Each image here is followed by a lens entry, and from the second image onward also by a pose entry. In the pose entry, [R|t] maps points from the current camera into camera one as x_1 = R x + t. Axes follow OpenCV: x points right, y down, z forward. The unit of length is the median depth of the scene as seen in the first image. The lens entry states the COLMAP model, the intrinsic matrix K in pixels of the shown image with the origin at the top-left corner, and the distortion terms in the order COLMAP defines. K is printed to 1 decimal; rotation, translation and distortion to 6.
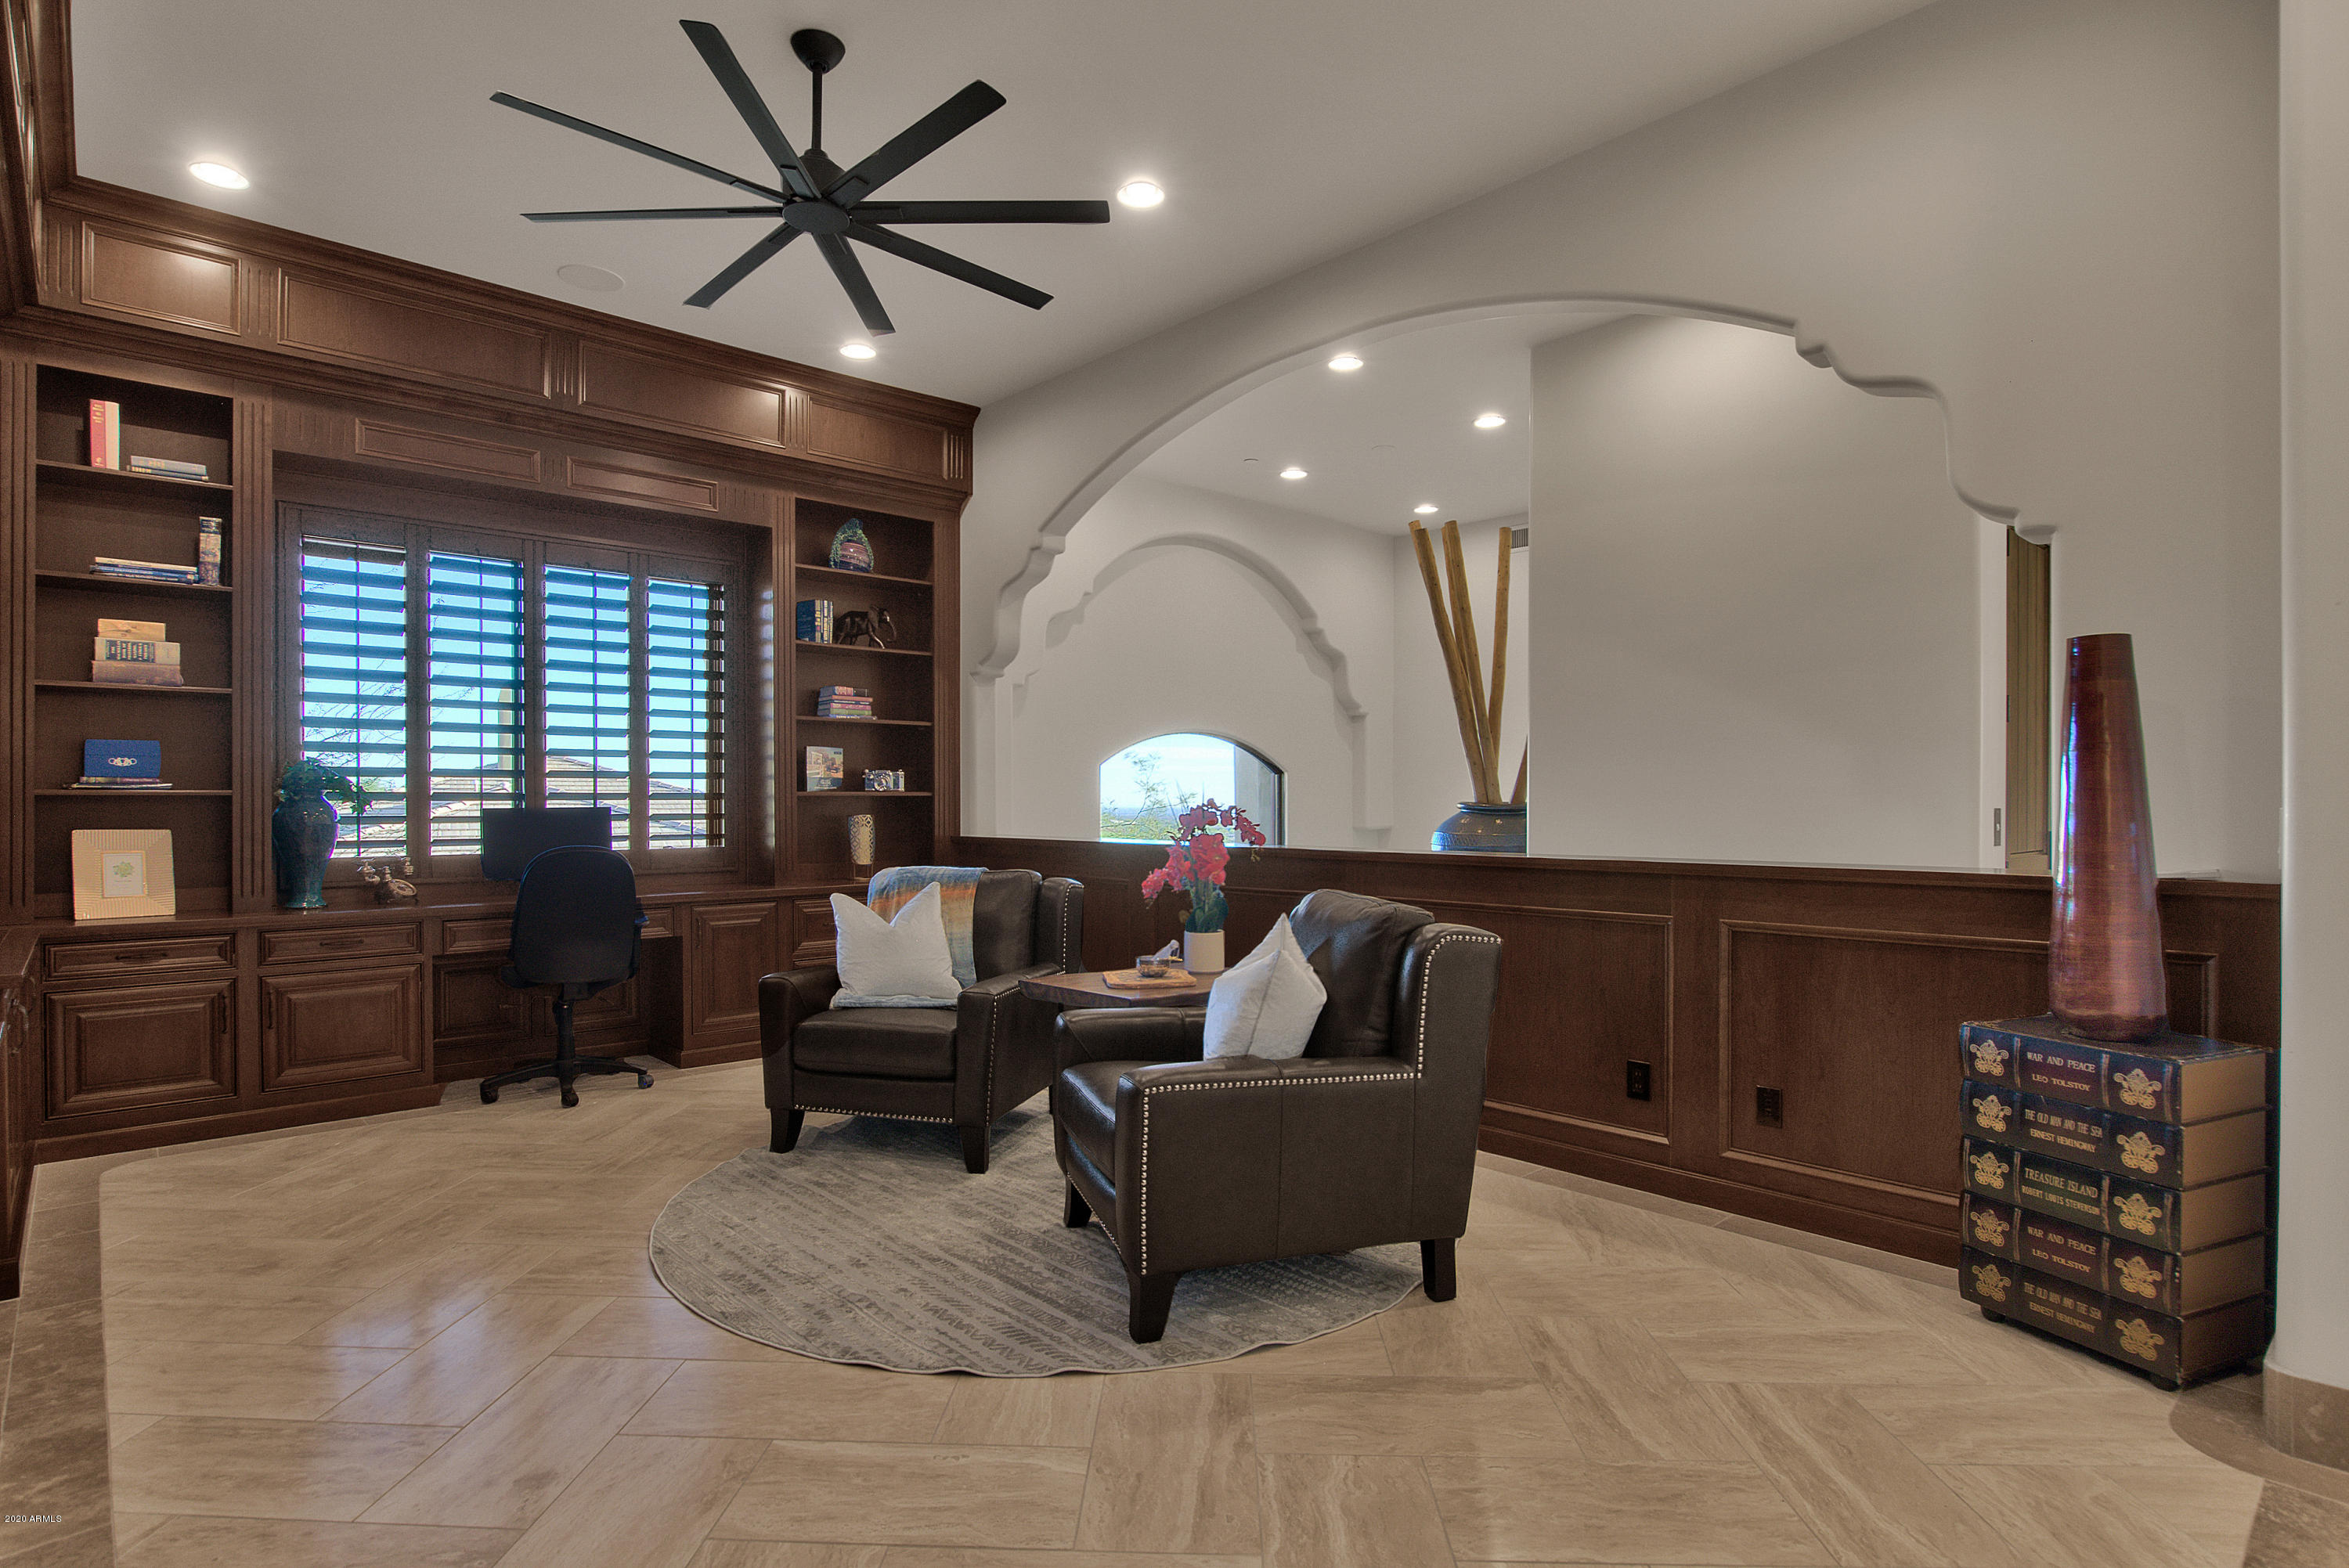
lens RADIAL K [[1202.9, 0, 1167.8], [0, 1202.9, 794.1], [0, 0, 1]] dist [-0.015345, -0.002054]
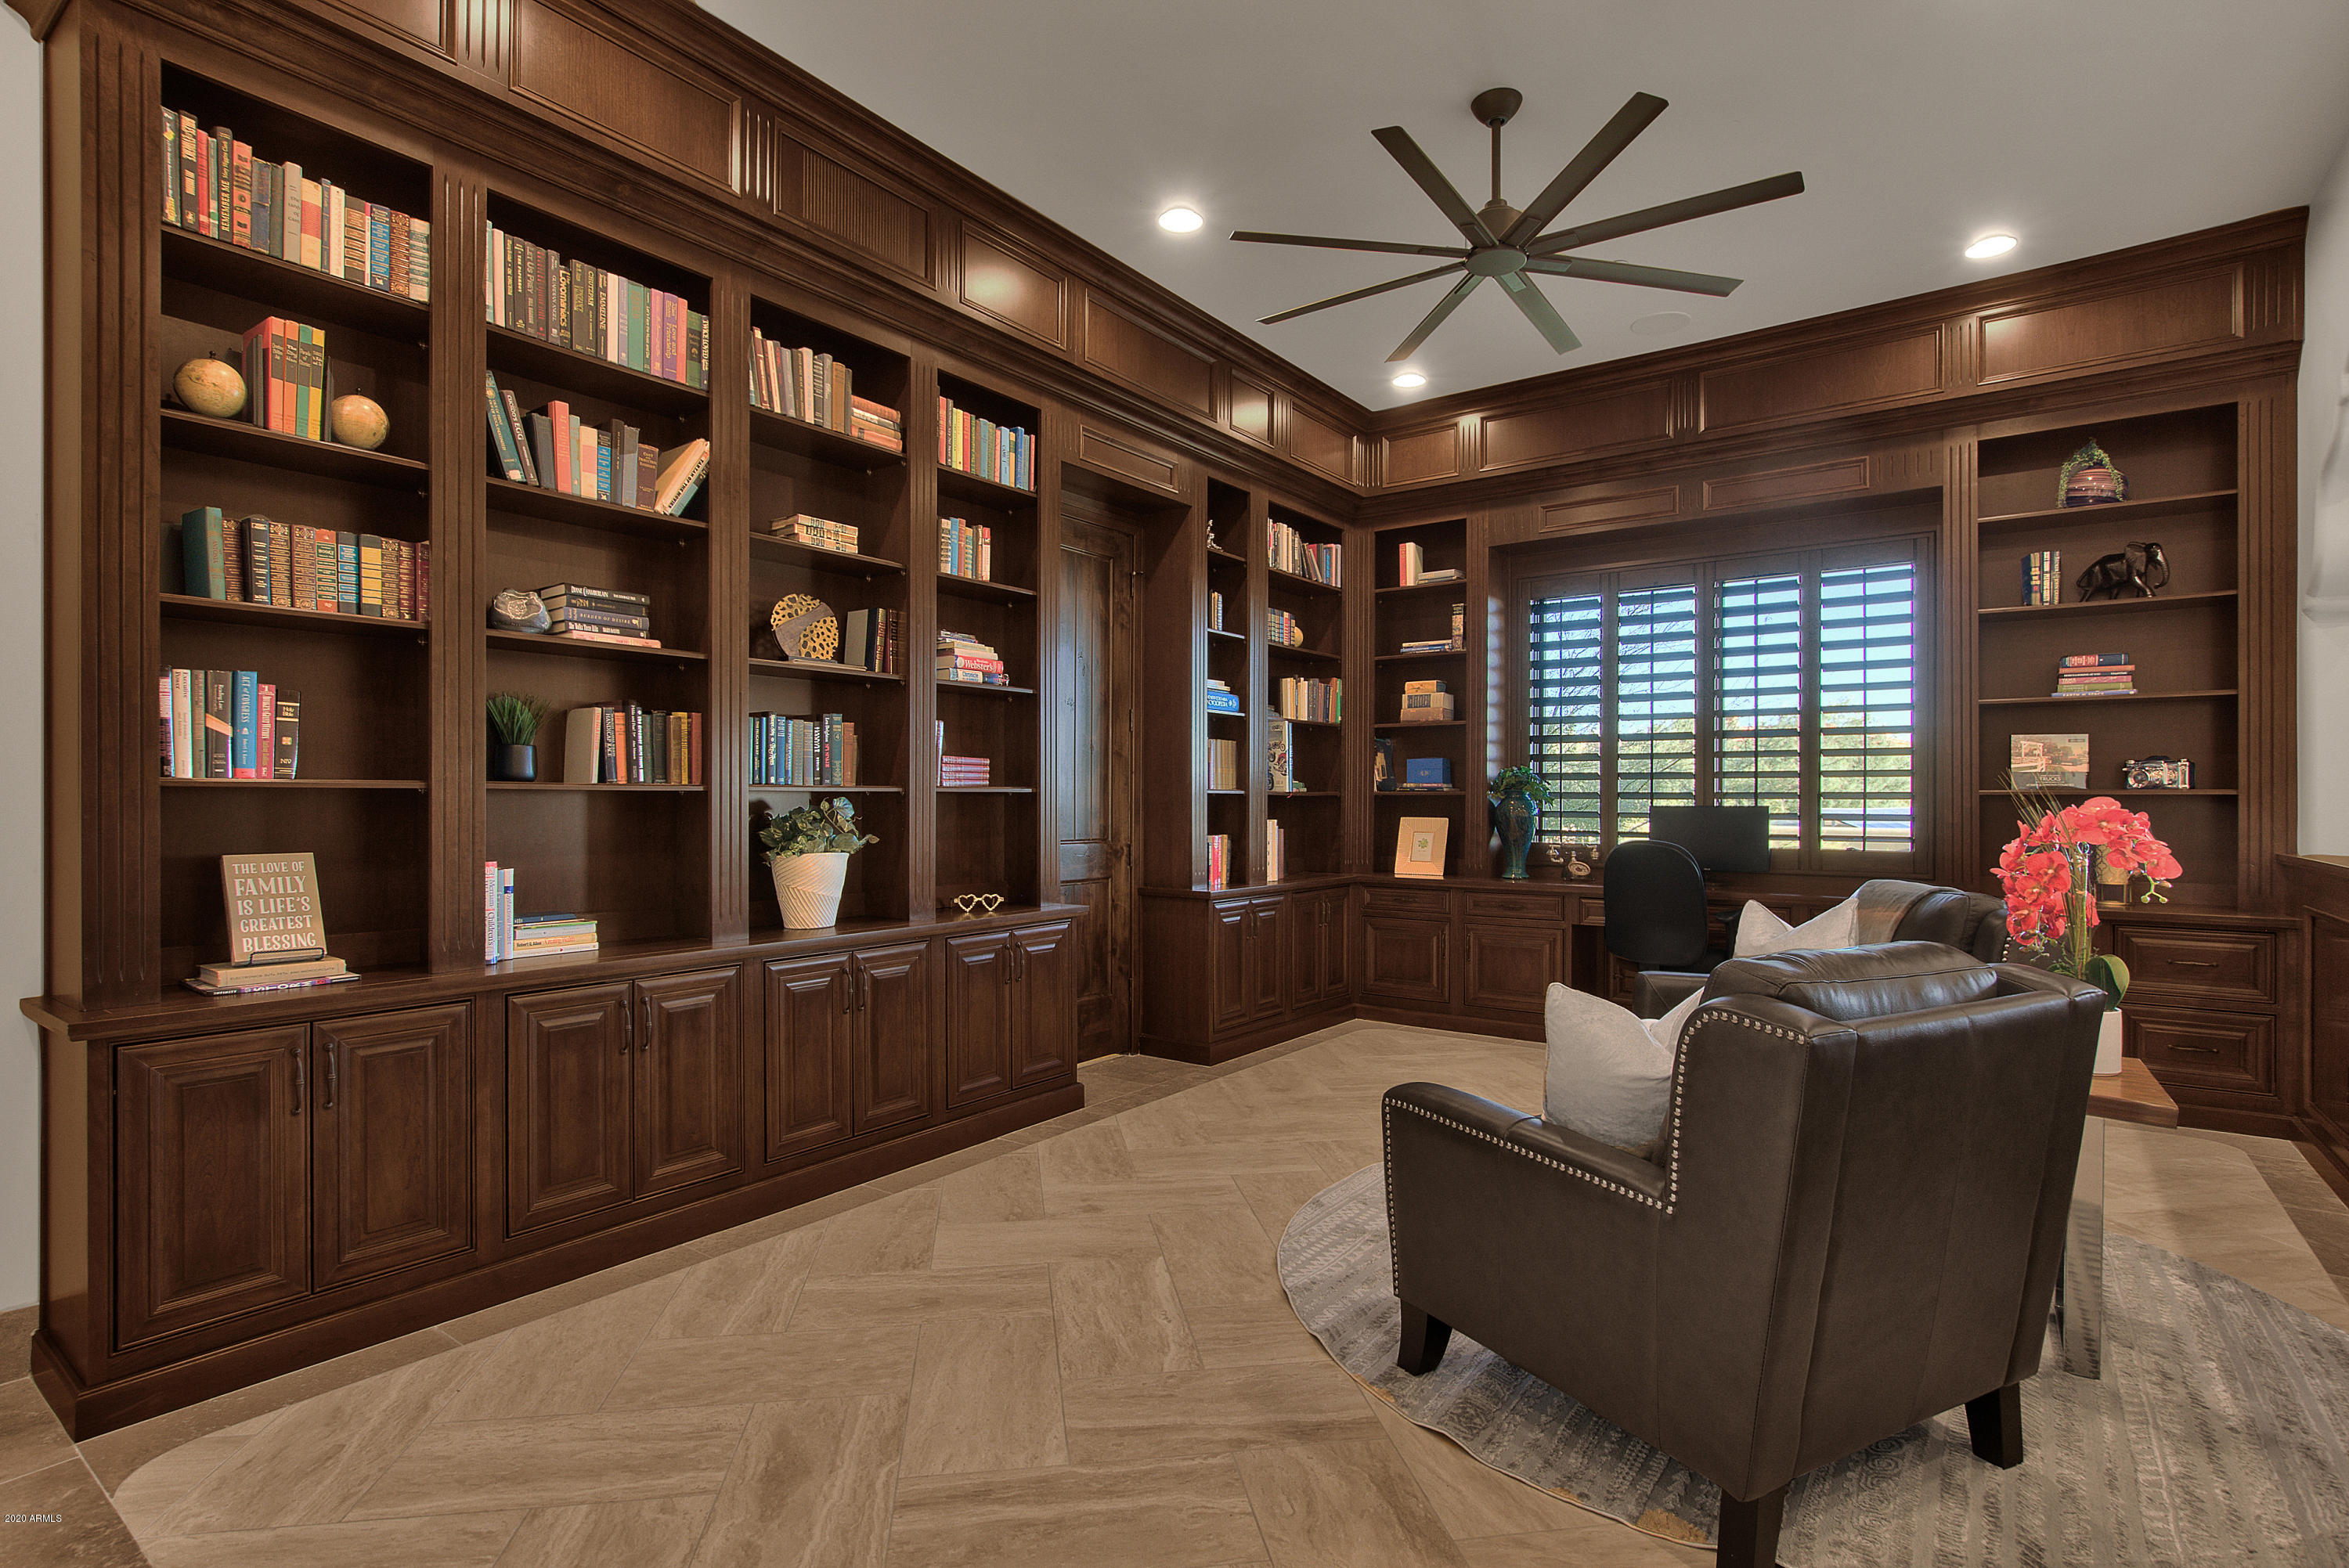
lens RADIAL K [[1153.3, 0, 1160.8], [0, 1153.3, 789.4], [0, 0, 1]] dist [-0.017296, 0.000636]
pose [[0.172005, -0.007359, -0.985069, 0.534987], [0.001059, 0.999973, -0.007285, 0.003824], [0.985096, 0.000210, 0.172008, 0.413951]]
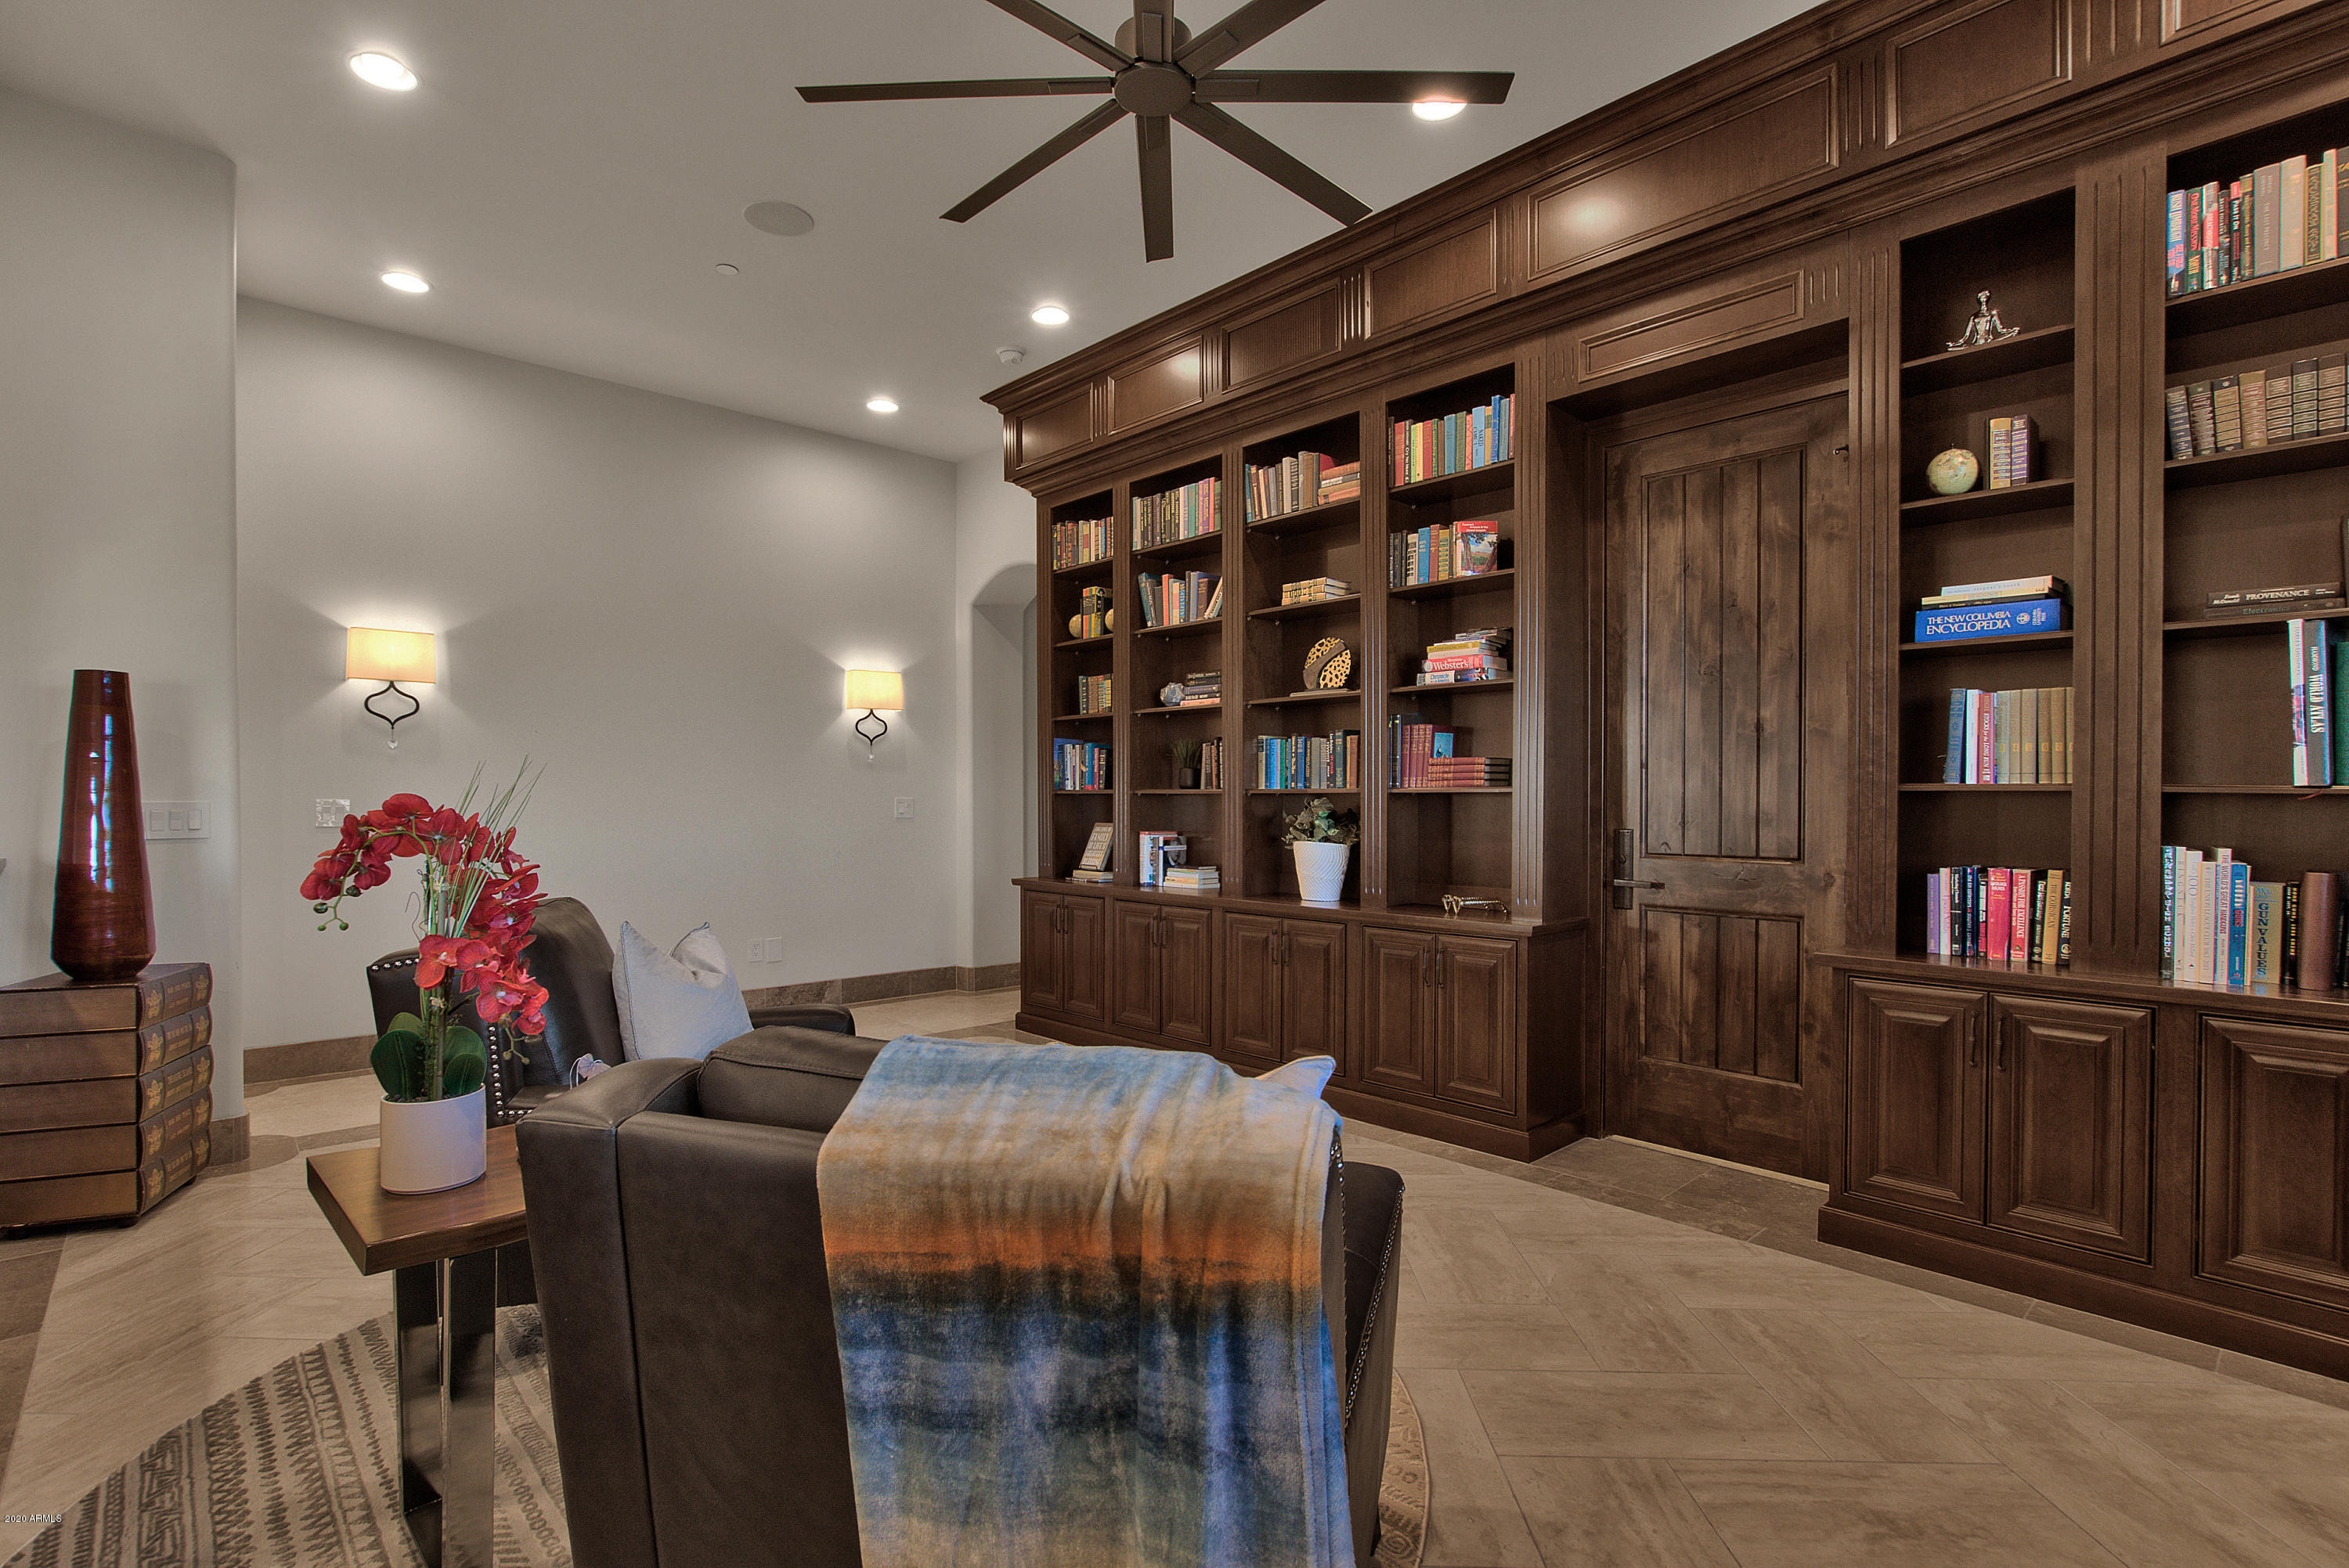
lens RADIAL K [[1083.2, 0, 1152.6], [0, 1083.2, 801.3], [0, 0, 1]] dist [-0.016508, 0.000286]
pose [[-0.999912, -0.001300, 0.013228, -0.236018], [-0.001287, 0.999999, 0.000987, 0.005451], [-0.013229, 0.000970, -0.999912, 1.368213]]
